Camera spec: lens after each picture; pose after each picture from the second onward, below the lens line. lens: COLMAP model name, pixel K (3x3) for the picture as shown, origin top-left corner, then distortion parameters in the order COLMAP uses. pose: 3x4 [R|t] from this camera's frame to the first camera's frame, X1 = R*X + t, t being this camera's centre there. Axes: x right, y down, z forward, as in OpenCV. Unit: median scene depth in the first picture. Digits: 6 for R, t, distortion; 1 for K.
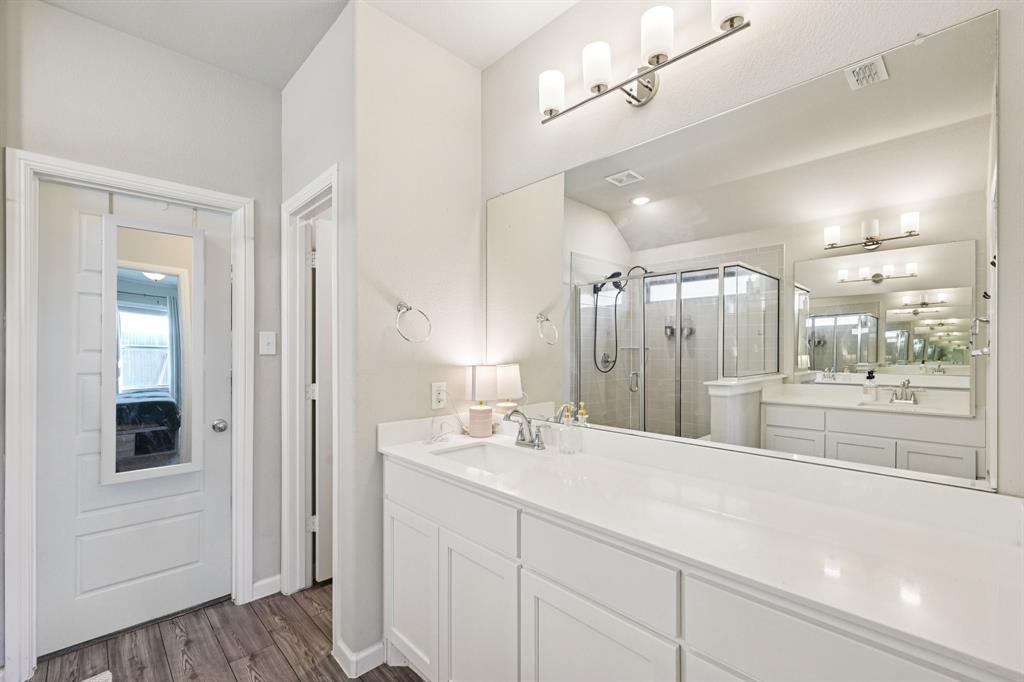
lens RADIAL K [[439.7, 0, 519.4], [0, 439.7, 344.2], [0, 0, 1]] dist [0.001884, -0.000391]
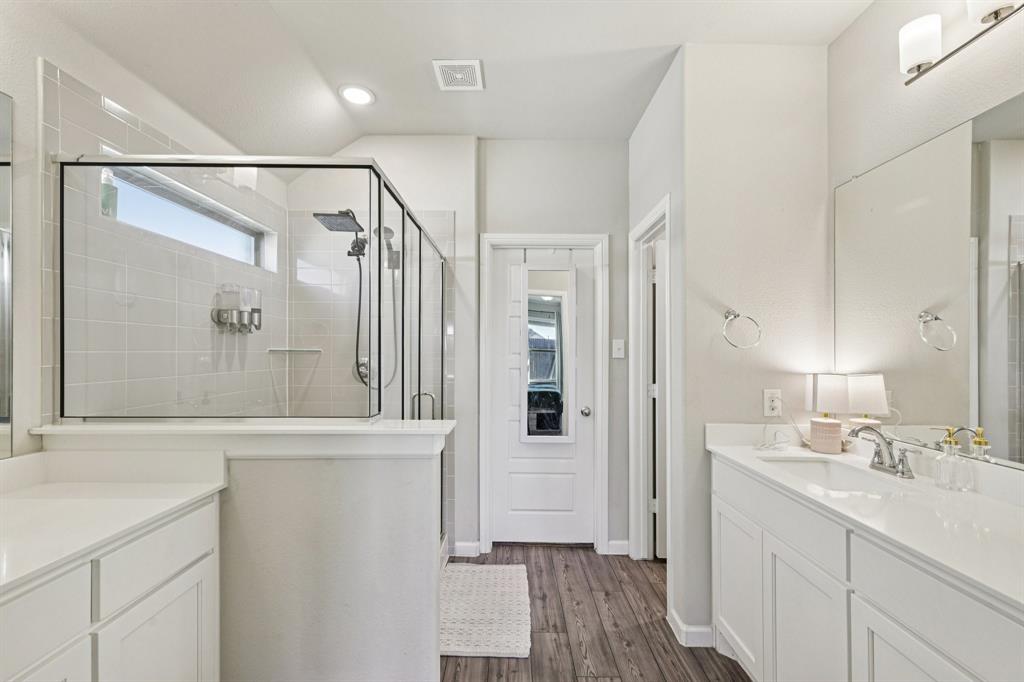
lens RADIAL K [[439.7, 0, 519.4], [0, 439.7, 344.2], [0, 0, 1]] dist [0.001884, -0.000391]
pose [[0.726924, -0.006477, -0.686687, 0.083709], [0.000925, 0.999964, -0.008452, -0.005795], [0.686717, 0.005509, 0.726904, -0.099079]]
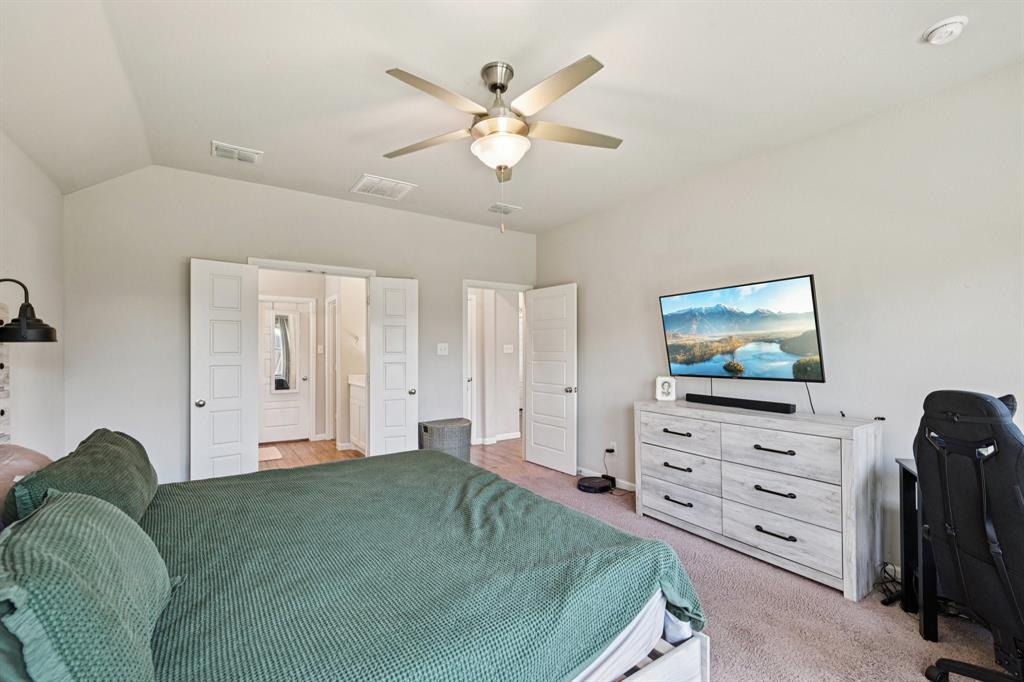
lens RADIAL K [[439.7, 0, 519.4], [0, 439.7, 344.2], [0, 0, 1]] dist [0.001884, -0.000391]
pose [[0.987060, -0.002439, -0.160331, 1.329090], [0.002207, 0.999996, -0.001624, -0.033735], [0.160334, 0.001249, 0.987062, -1.841526]]
